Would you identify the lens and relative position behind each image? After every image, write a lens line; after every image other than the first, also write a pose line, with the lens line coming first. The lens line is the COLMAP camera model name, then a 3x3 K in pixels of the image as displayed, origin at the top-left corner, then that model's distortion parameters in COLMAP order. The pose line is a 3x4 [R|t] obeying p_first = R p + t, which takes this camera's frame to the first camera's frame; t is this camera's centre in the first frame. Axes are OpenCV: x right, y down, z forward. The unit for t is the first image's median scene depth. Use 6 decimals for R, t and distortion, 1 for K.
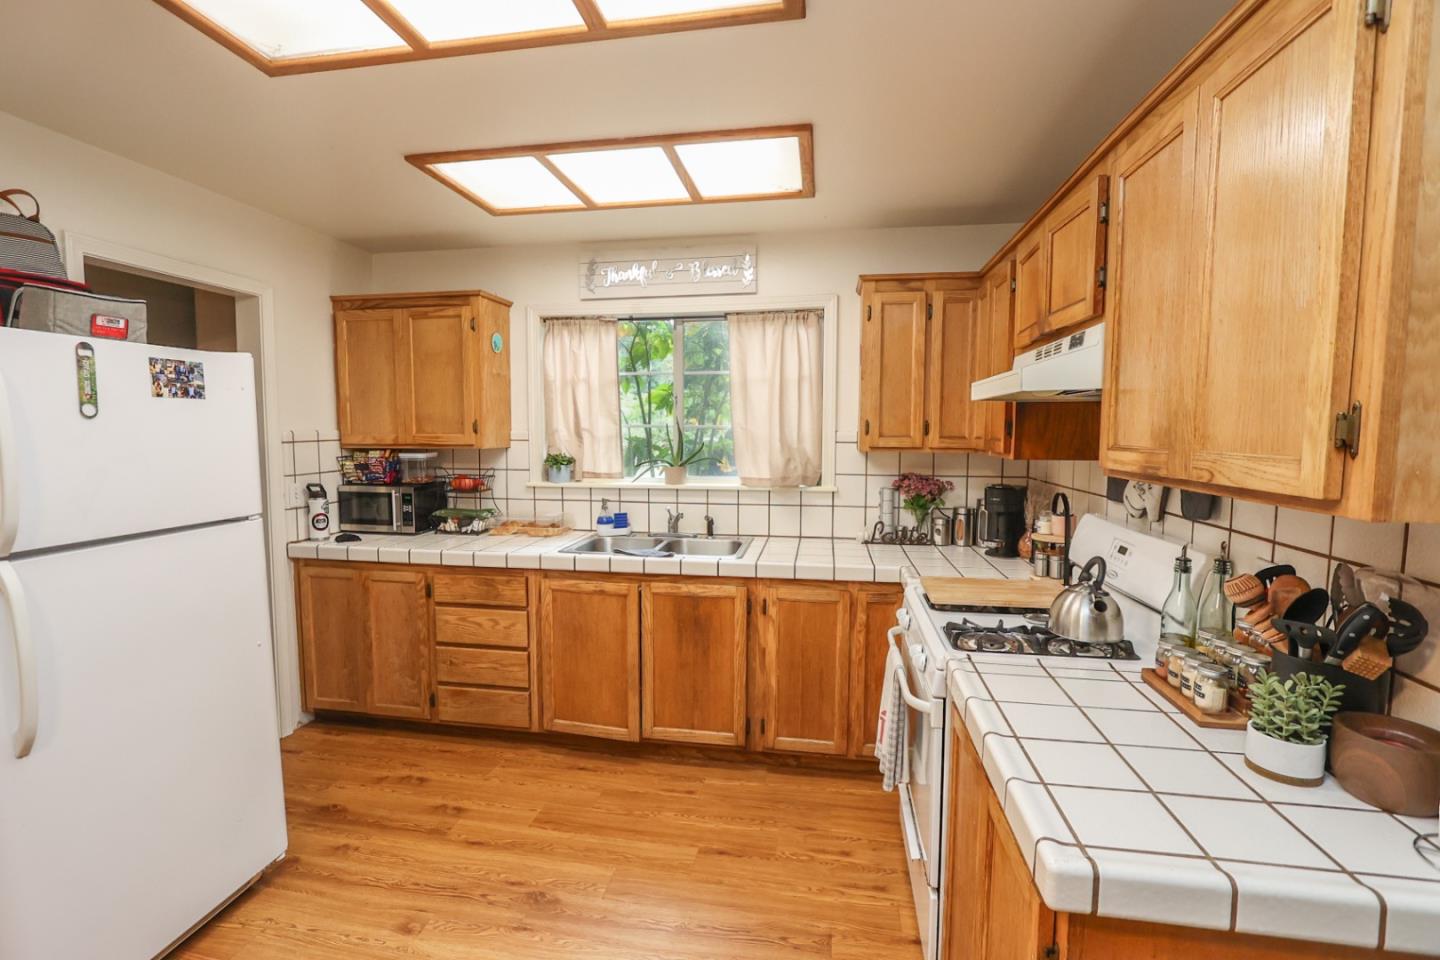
lens RADIAL K [[664.5, 0, 713.3], [0, 664.5, 473.9], [0, 0, 1]] dist [-0.002651, 0.000456]
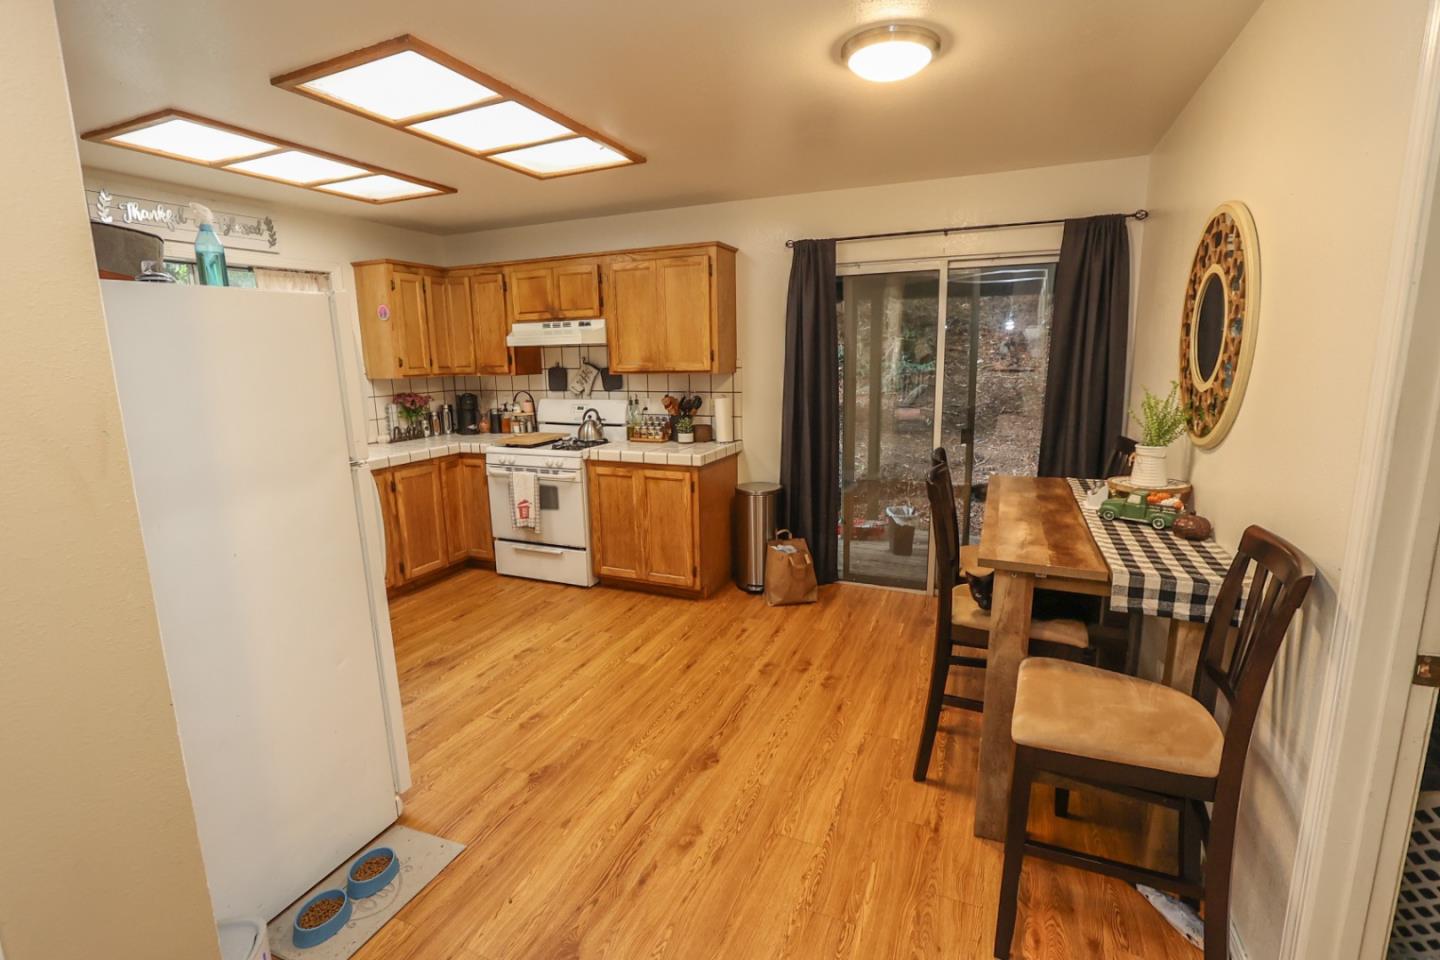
lens RADIAL K [[664.5, 0, 713.3], [0, 664.5, 473.9], [0, 0, 1]] dist [-0.002651, 0.000456]
pose [[0.230289, -0.183198, 0.955723, -1.122202], [0.092207, 0.981809, 0.165980, -0.006196], [-0.968744, 0.049900, 0.242991, -0.044175]]
